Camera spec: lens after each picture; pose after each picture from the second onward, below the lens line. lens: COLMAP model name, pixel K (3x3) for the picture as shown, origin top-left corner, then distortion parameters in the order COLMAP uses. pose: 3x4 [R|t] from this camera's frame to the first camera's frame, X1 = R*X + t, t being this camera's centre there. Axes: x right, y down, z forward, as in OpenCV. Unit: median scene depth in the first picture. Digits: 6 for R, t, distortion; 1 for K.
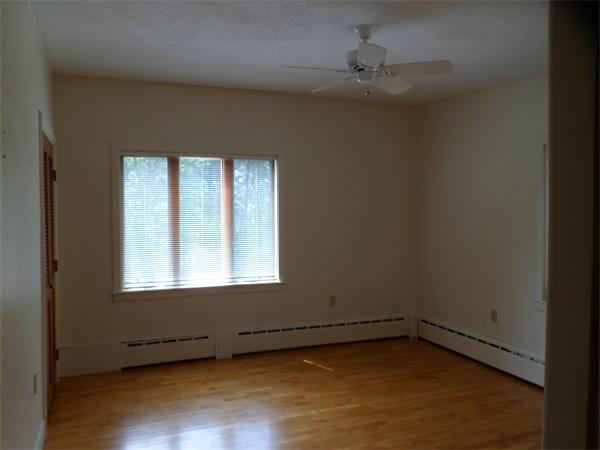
lens RADIAL K [[527.8, 0, 300.0], [0, 527.8, 225.0], [0, 0, 1]] dist [0.014492, -0.004425]
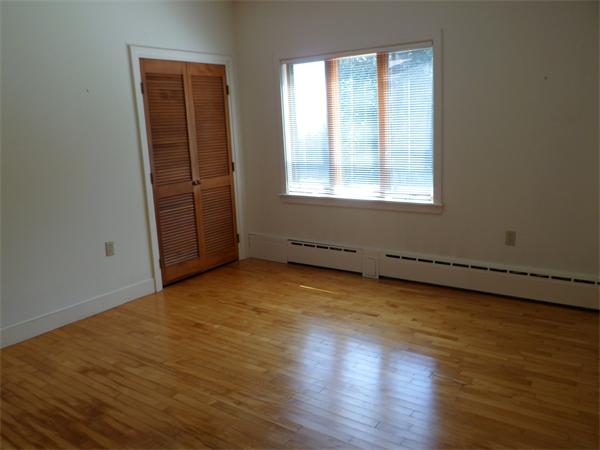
lens RADIAL K [[527.8, 0, 300.0], [0, 527.8, 225.0], [0, 0, 1]] dist [0.014492, -0.004425]
pose [[0.507051, 0.151641, -0.848471, 0.573555], [0.015654, 0.982619, 0.184971, -0.011749], [0.861774, -0.107072, 0.495865, 0.446148]]
